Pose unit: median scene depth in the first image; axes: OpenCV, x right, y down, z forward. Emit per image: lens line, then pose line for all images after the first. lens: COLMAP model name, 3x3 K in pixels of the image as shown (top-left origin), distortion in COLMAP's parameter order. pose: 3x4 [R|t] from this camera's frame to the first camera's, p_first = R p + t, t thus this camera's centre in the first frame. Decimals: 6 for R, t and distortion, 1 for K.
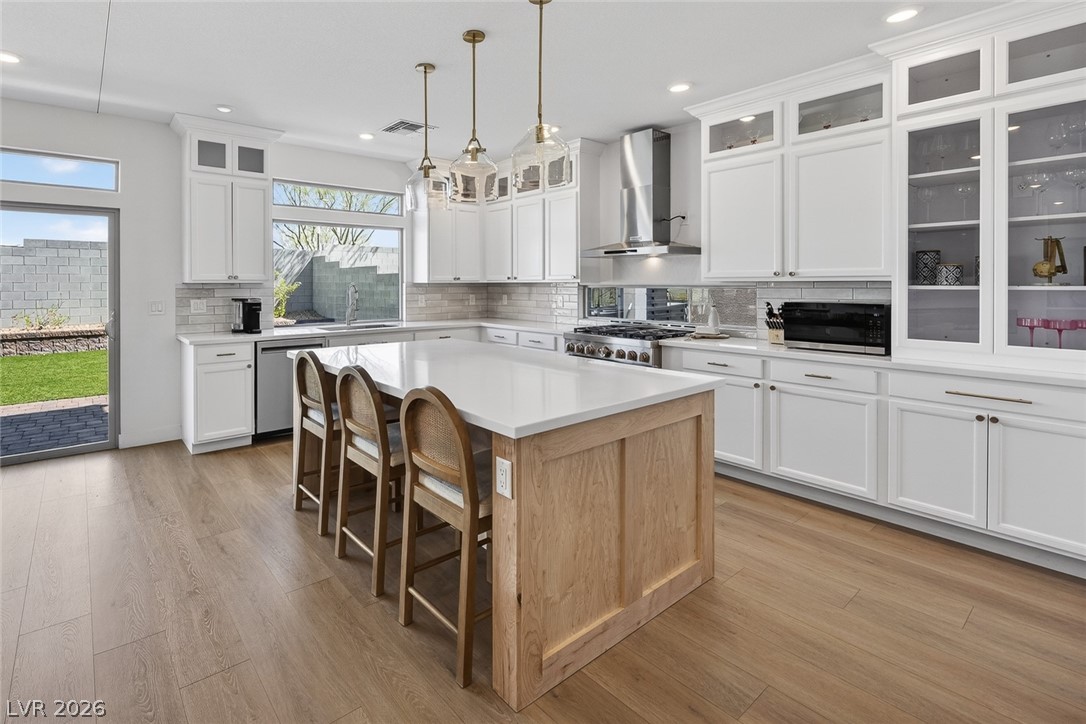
lens RADIAL K [[510.2, 0, 466.9], [0, 510.2, 289.5], [0, 0, 1]] dist [-0.000260, -0.000177]
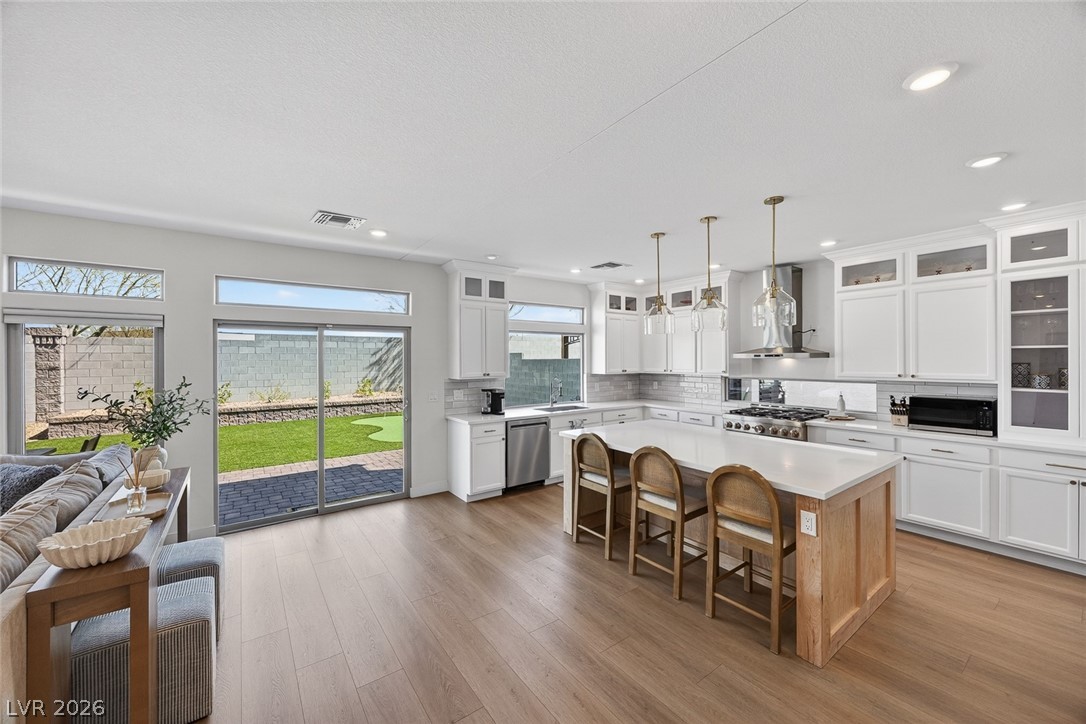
lens RADIAL K [[413.8, 0, 543.0], [0, 413.8, 362.0], [0, 0, 1]] dist [-0.000286, 0.000071]
pose [[0.999761, -0.002552, -0.021699, -0.338408], [0.002458, 0.999987, -0.004380, -0.063967], [0.021710, 0.004326, 0.999755, -0.152486]]
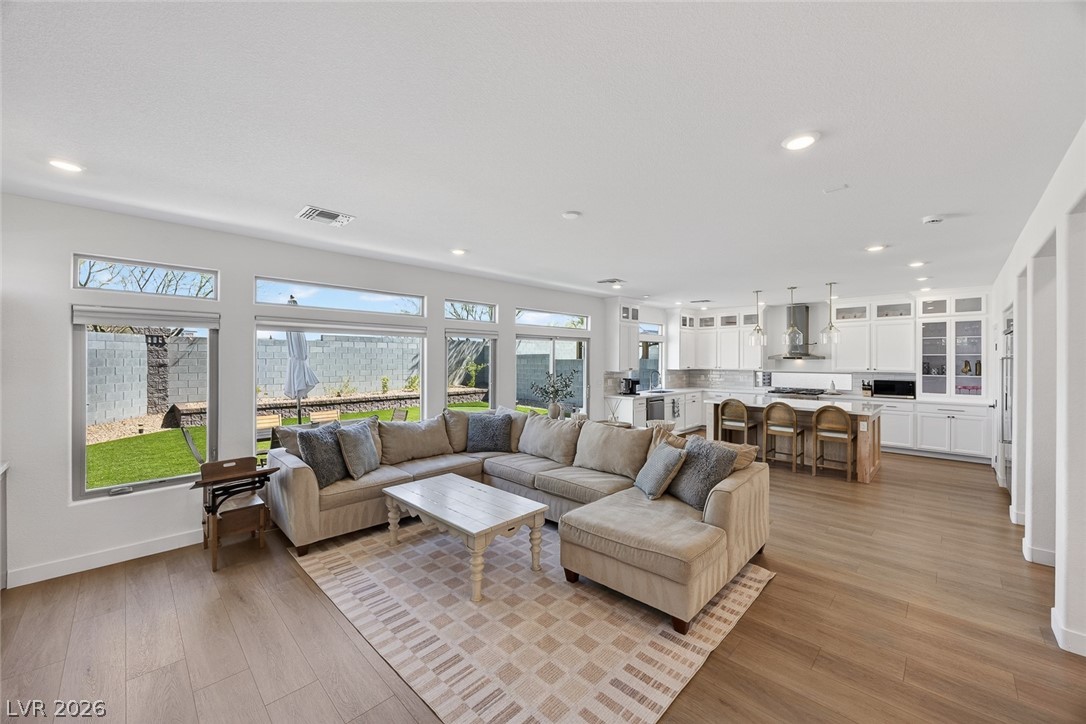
lens RADIAL K [[413.8, 0, 543.0], [0, 413.8, 362.0], [0, 0, 1]] dist [-0.000286, 0.000071]
pose [[0.990193, 0.002282, 0.139686, -1.305527], [-0.001561, 0.999985, -0.005268, -0.052782], [-0.139696, 0.004998, 0.990182, -0.845913]]
